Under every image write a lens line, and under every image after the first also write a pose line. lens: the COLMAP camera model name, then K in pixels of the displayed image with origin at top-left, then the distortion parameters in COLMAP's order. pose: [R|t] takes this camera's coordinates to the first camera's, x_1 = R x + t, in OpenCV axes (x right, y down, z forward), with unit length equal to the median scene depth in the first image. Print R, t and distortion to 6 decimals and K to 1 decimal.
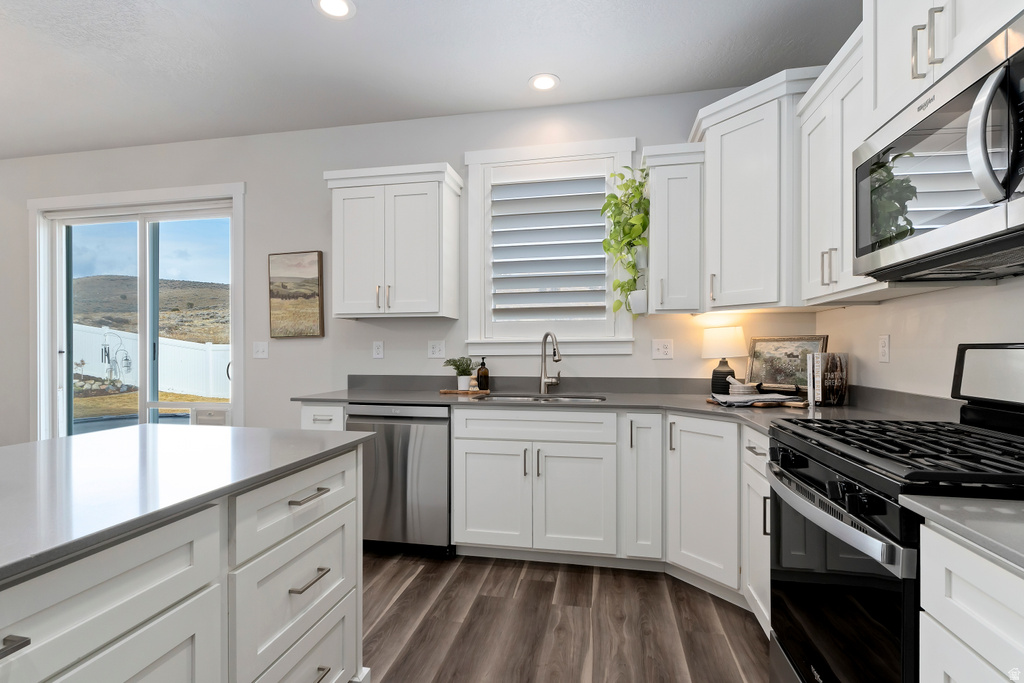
lens RADIAL K [[496.5, 0, 510.0], [0, 496.5, 352.2], [0, 0, 1]] dist [0.014011, -0.001351]
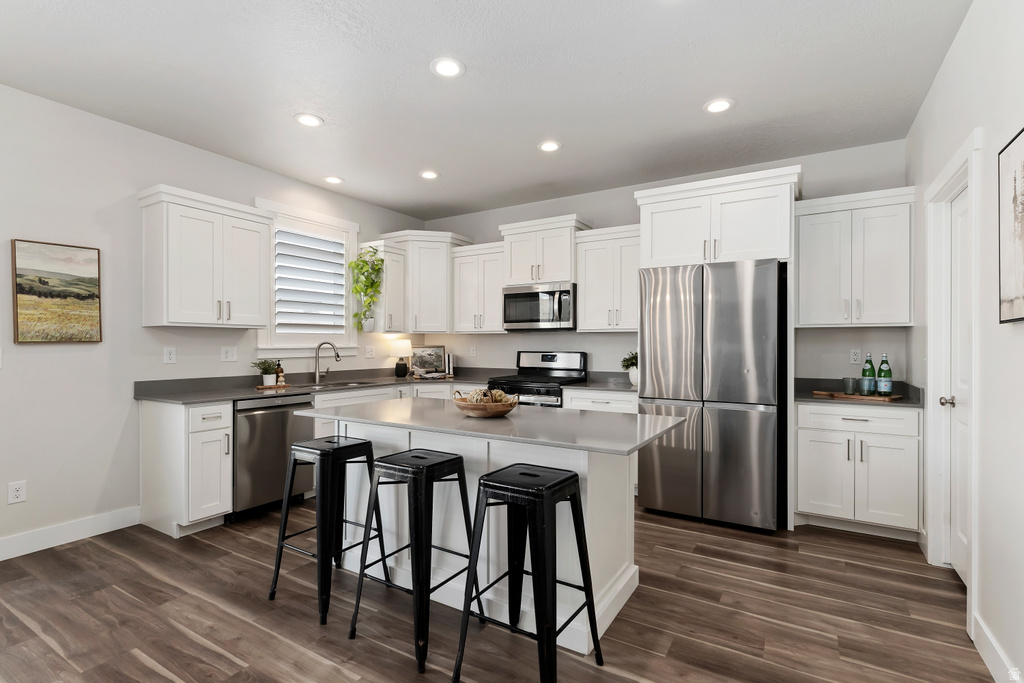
lens RADIAL K [[496.5, 0, 510.0], [0, 496.5, 349.5], [0, 0, 1]] dist [0.014011, -0.001351]
pose [[0.345061, -0.006768, 0.938556, -1.116188], [0.002597, 0.999977, 0.006257, -0.024257], [-0.938577, 0.000279, 0.345071, -0.039856]]
